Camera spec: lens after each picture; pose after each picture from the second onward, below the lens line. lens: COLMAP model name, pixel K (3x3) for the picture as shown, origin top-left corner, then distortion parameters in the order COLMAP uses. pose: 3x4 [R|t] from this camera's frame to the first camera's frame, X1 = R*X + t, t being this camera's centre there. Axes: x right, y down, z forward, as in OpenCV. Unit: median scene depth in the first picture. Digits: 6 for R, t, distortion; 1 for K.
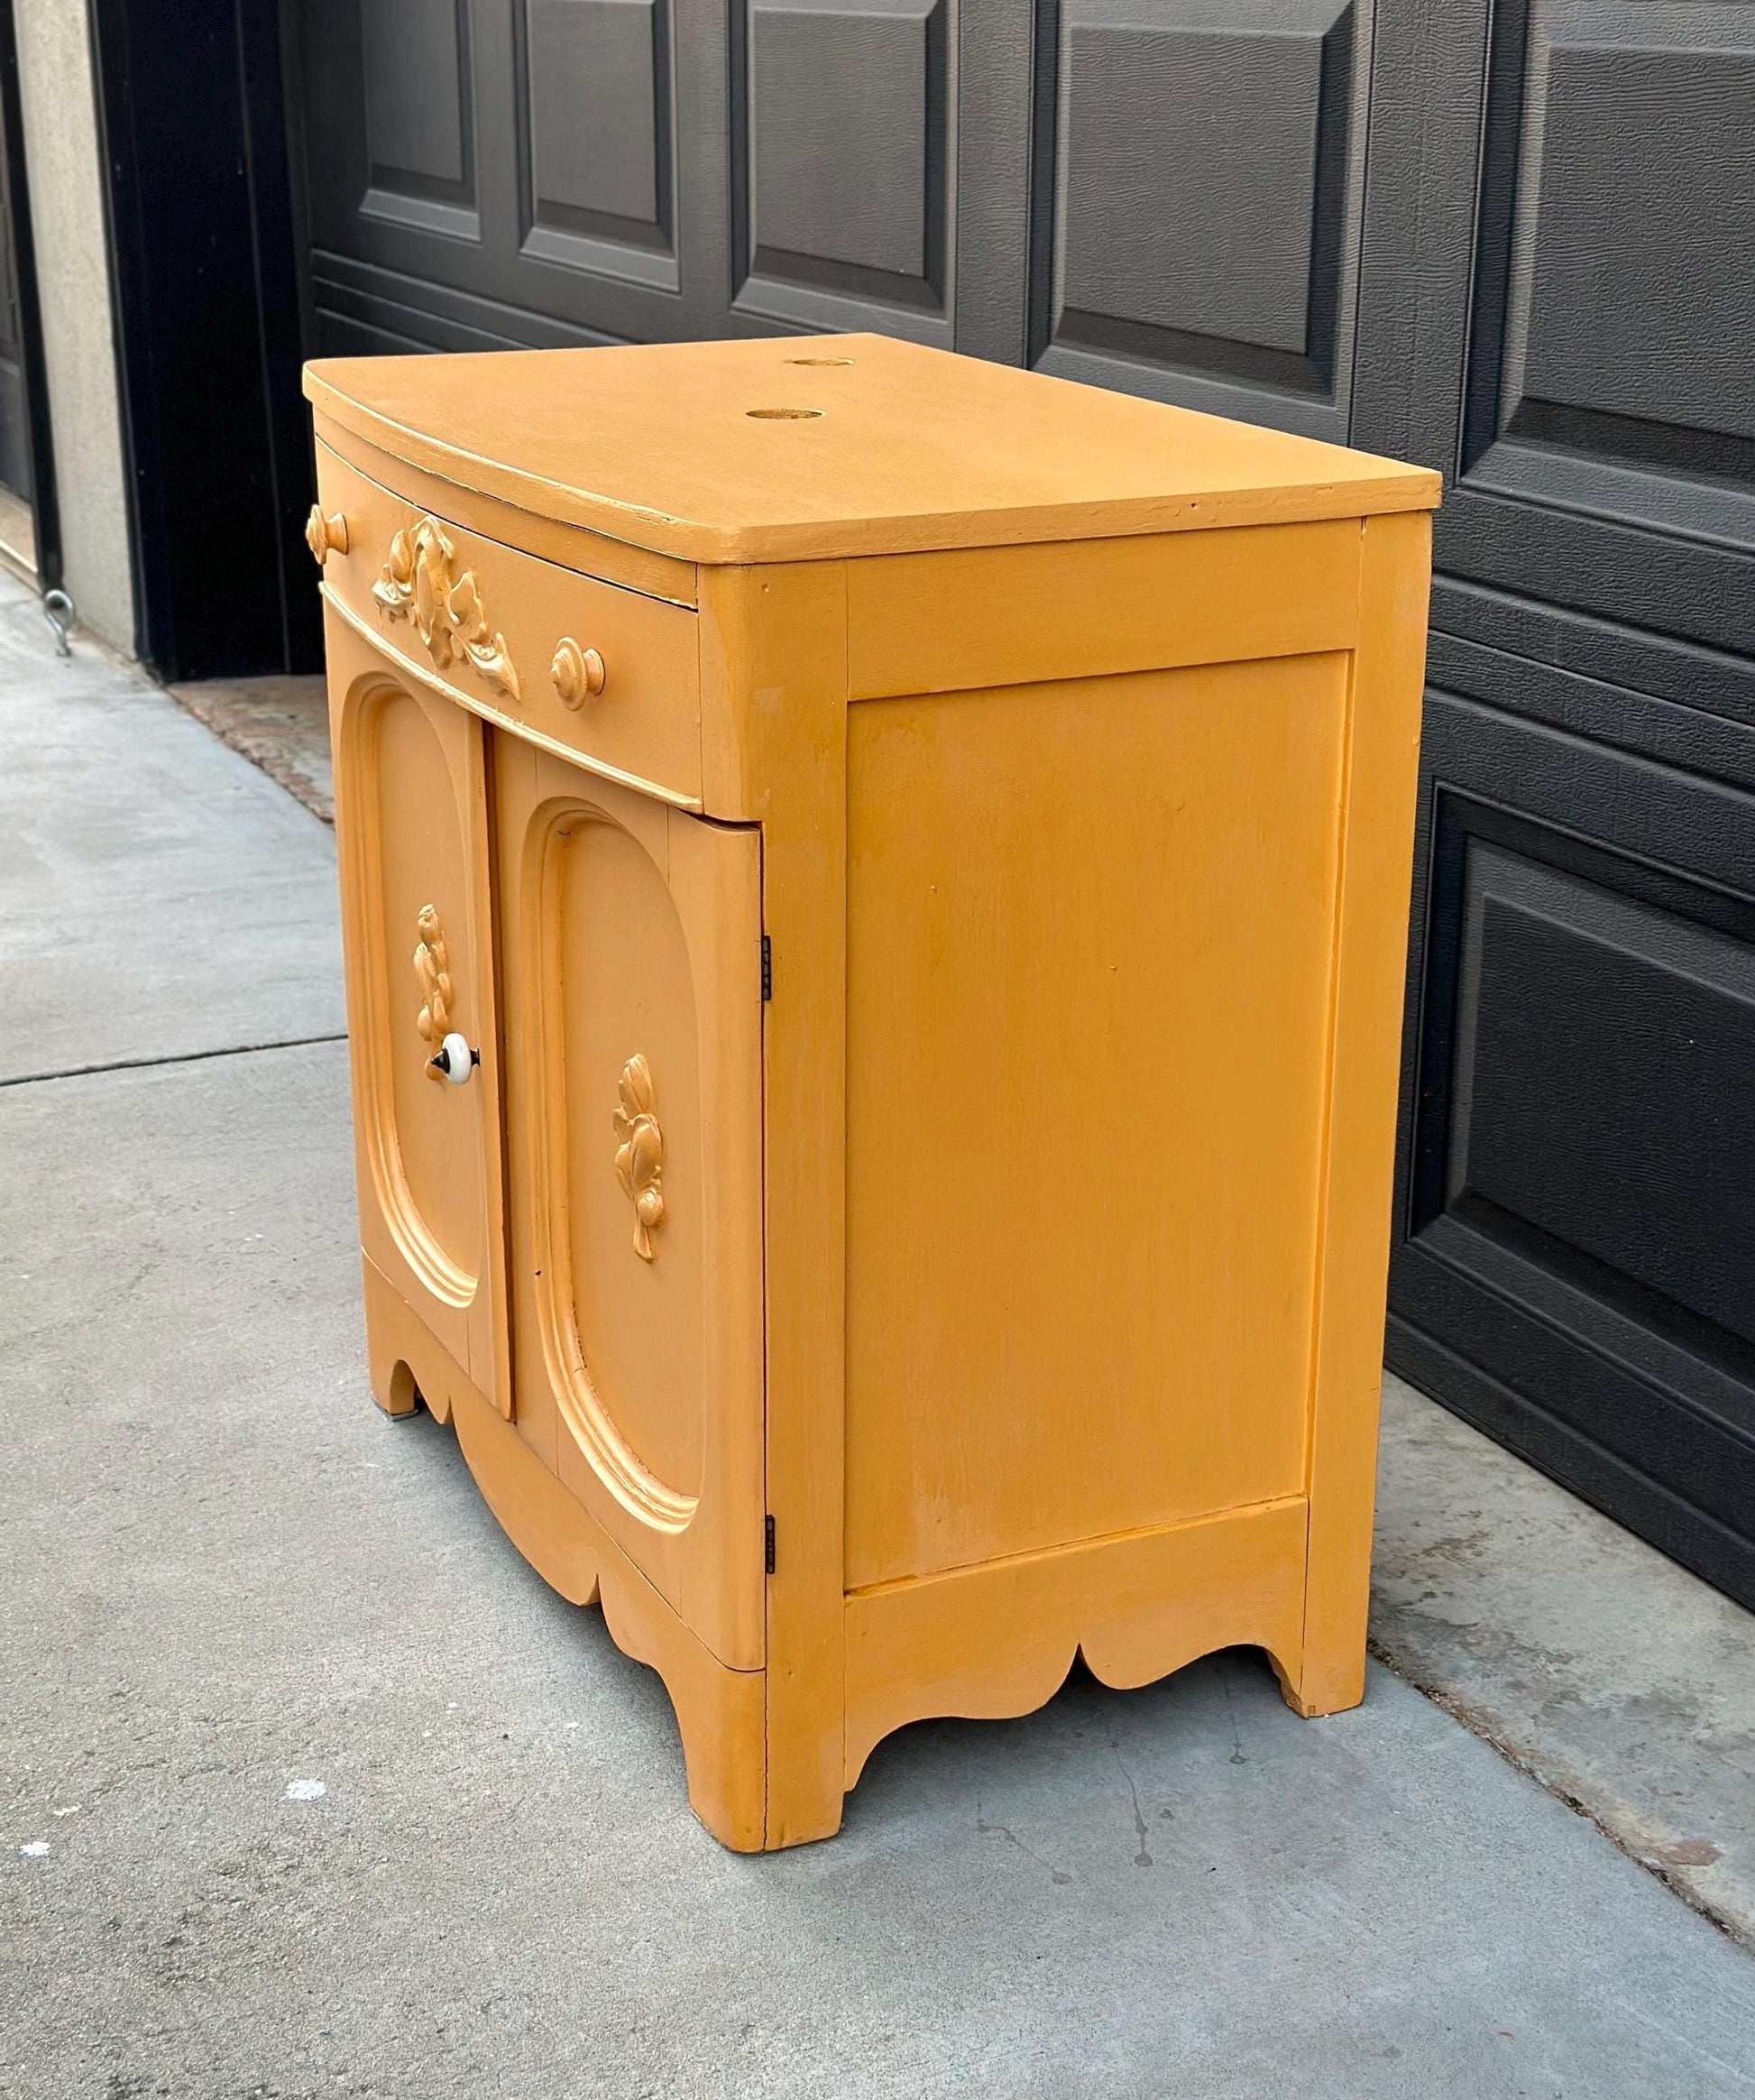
lens RADIAL K [[3360.3, 0, 883.5], [0, 3360.3, 1139.5], [0, 0, 1]] dist [0.113874, 0.000000]
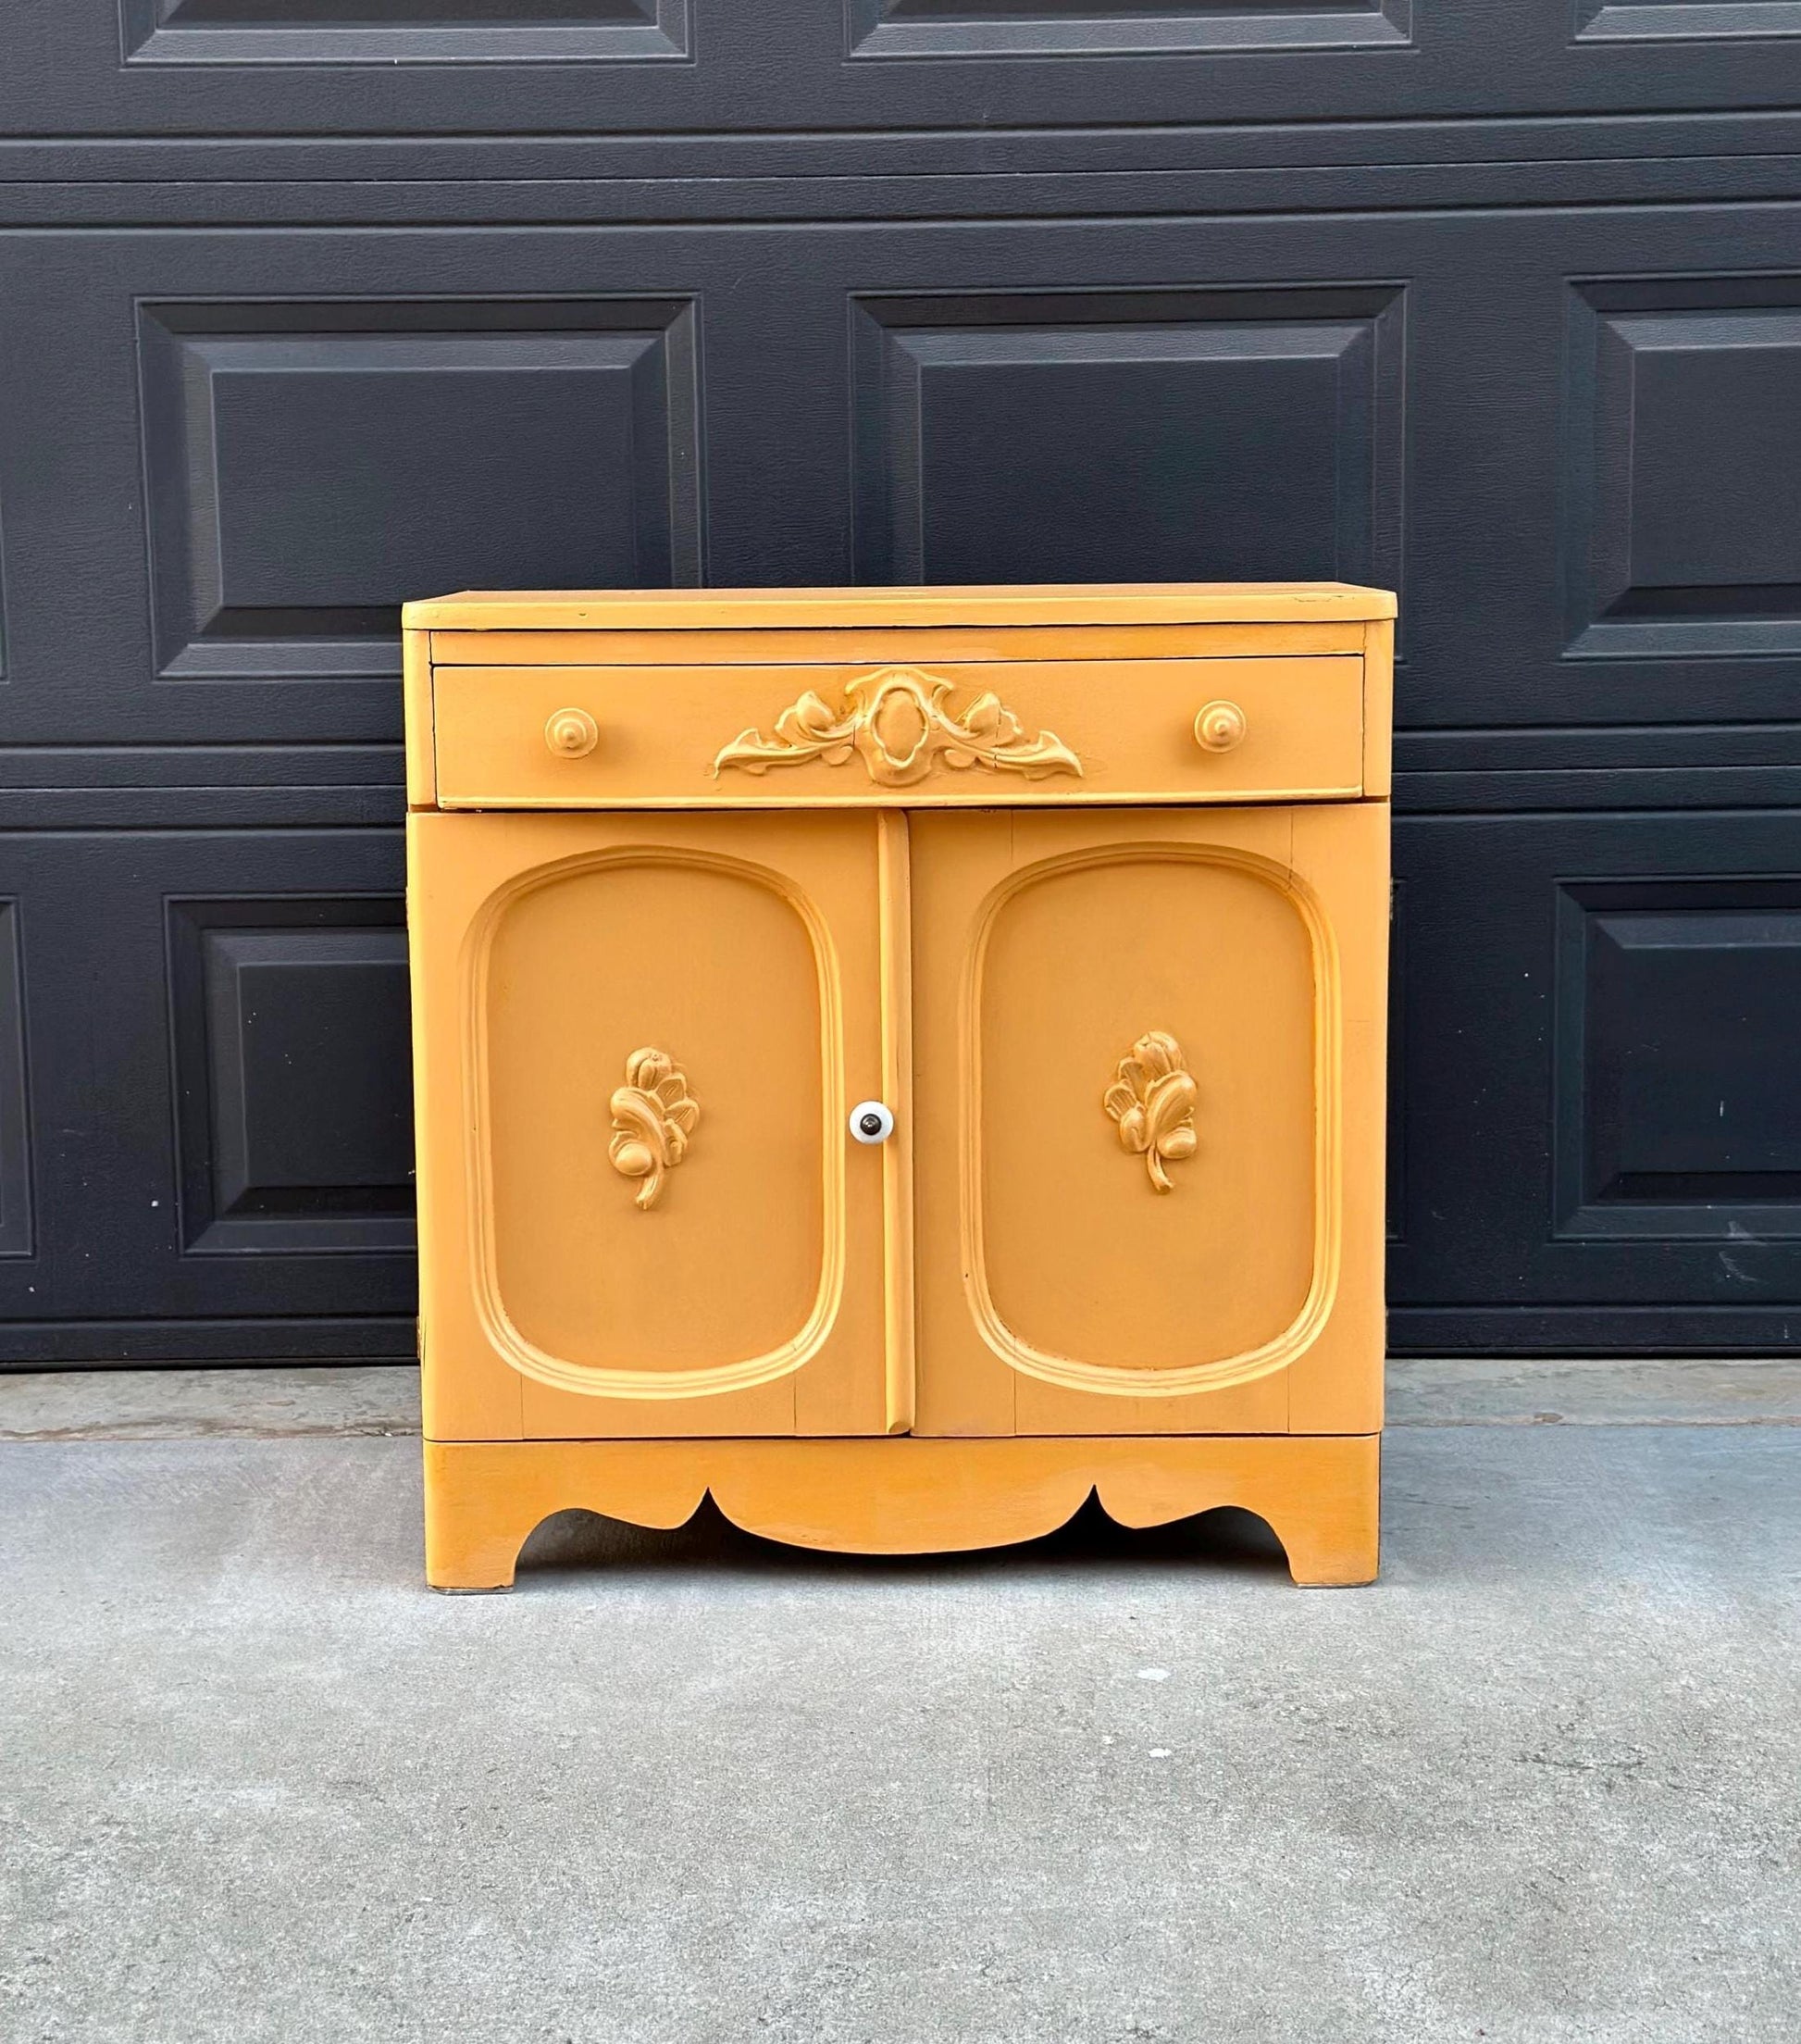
lens RADIAL K [[3458.8, 0, 879.6], [0, 3458.8, 1043.2], [0, 0, 1]] dist [0.140775, 0.000000]
pose [[0.431723, -0.139424, 0.891166, -1.276544], [0.312964, 0.949760, -0.003023, -0.048453], [-0.845972, 0.280208, 0.453668, 0.453745]]
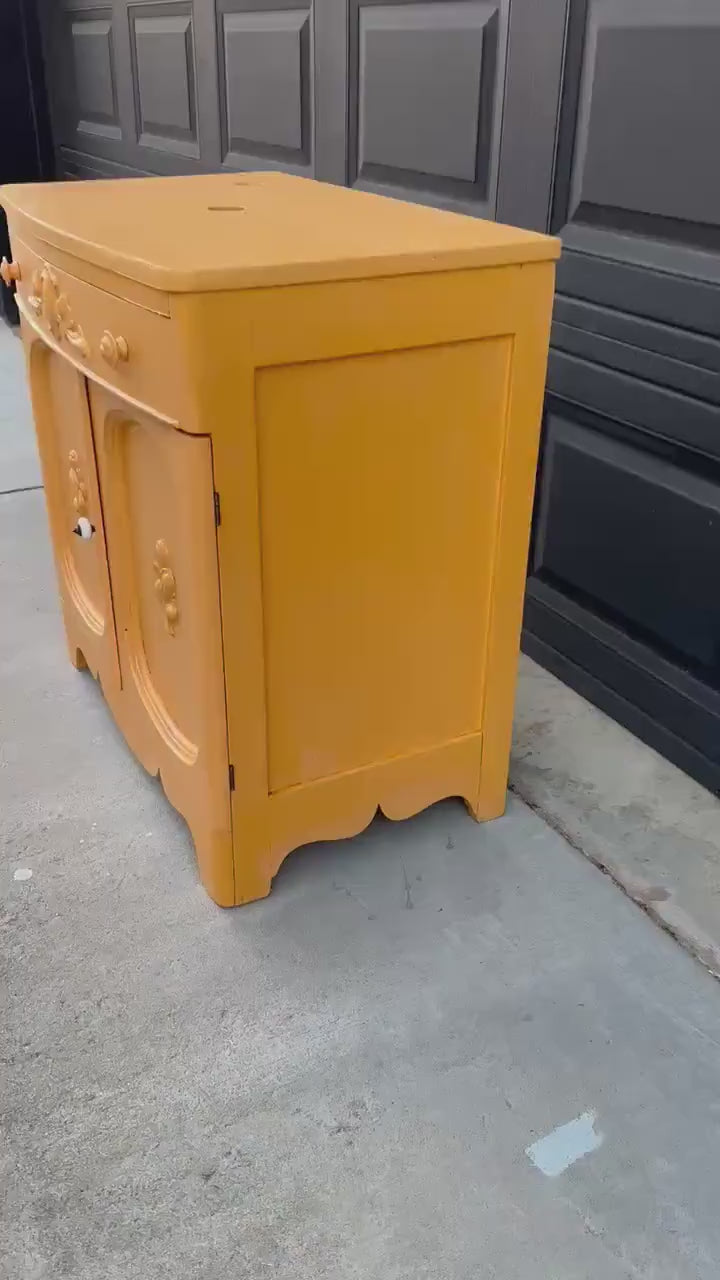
lens RADIAL K [[1101.1, 0, 351.2], [0, 1101.1, 644.4], [0, 0, 1]] dist [0.091462, -0.121992]
pose [[0.999014, -0.018031, 0.040576, 0.013050], [0.011608, 0.988113, 0.153287, -0.060319], [-0.042858, -0.152665, 0.987348, 0.307196]]
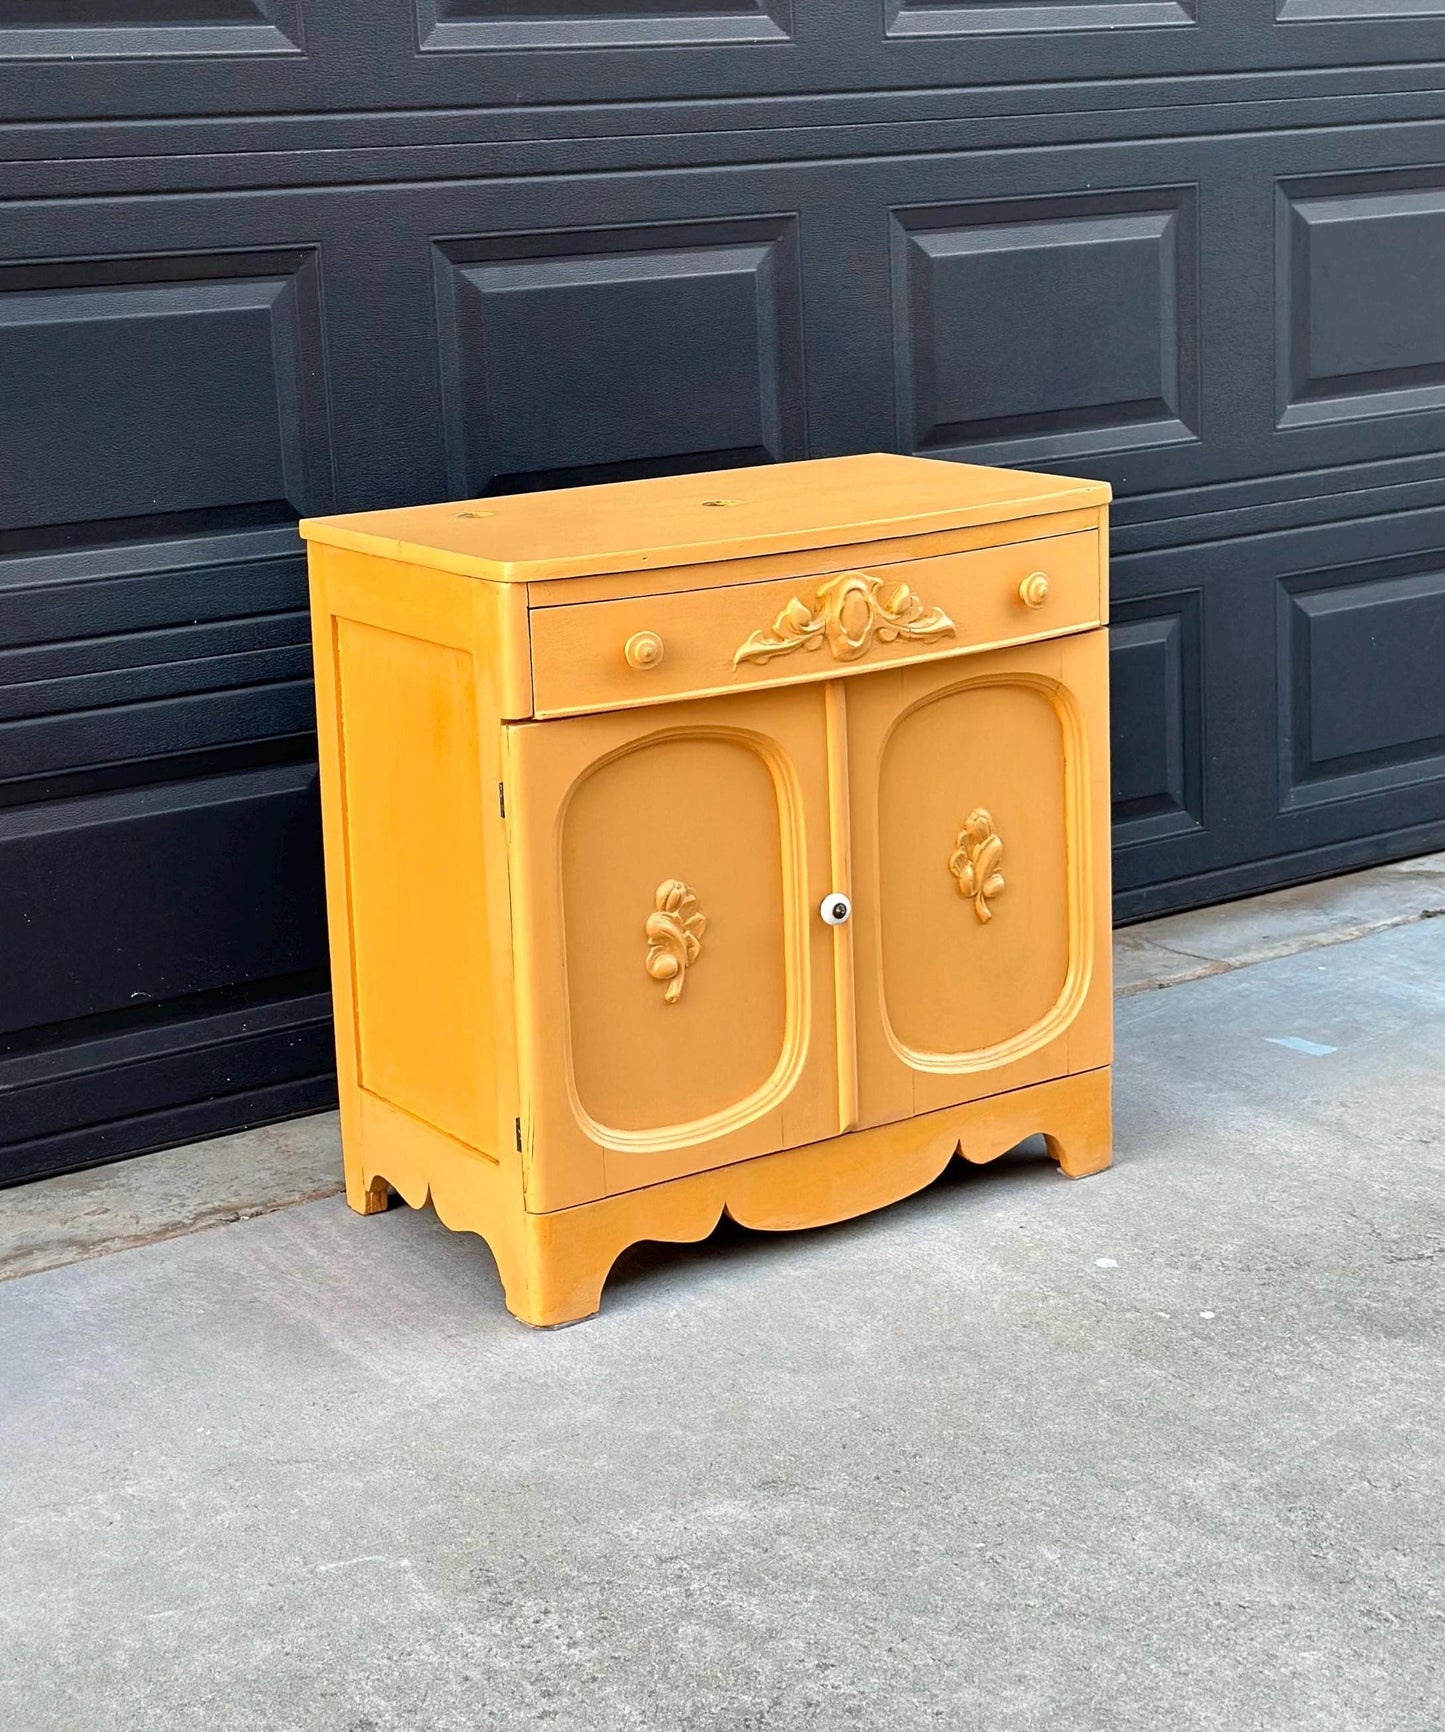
lens RADIAL K [[2938.6, 0, 684.7], [0, 2938.6, 758.0], [0, 0, 1]] dist [0.147461, 0.000000]
pose [[-0.136137, -0.208863, 0.968423, -1.529525], [0.368711, 0.896618, 0.245209, -0.480733], [-0.919521, 0.390450, -0.045052, 1.155305]]
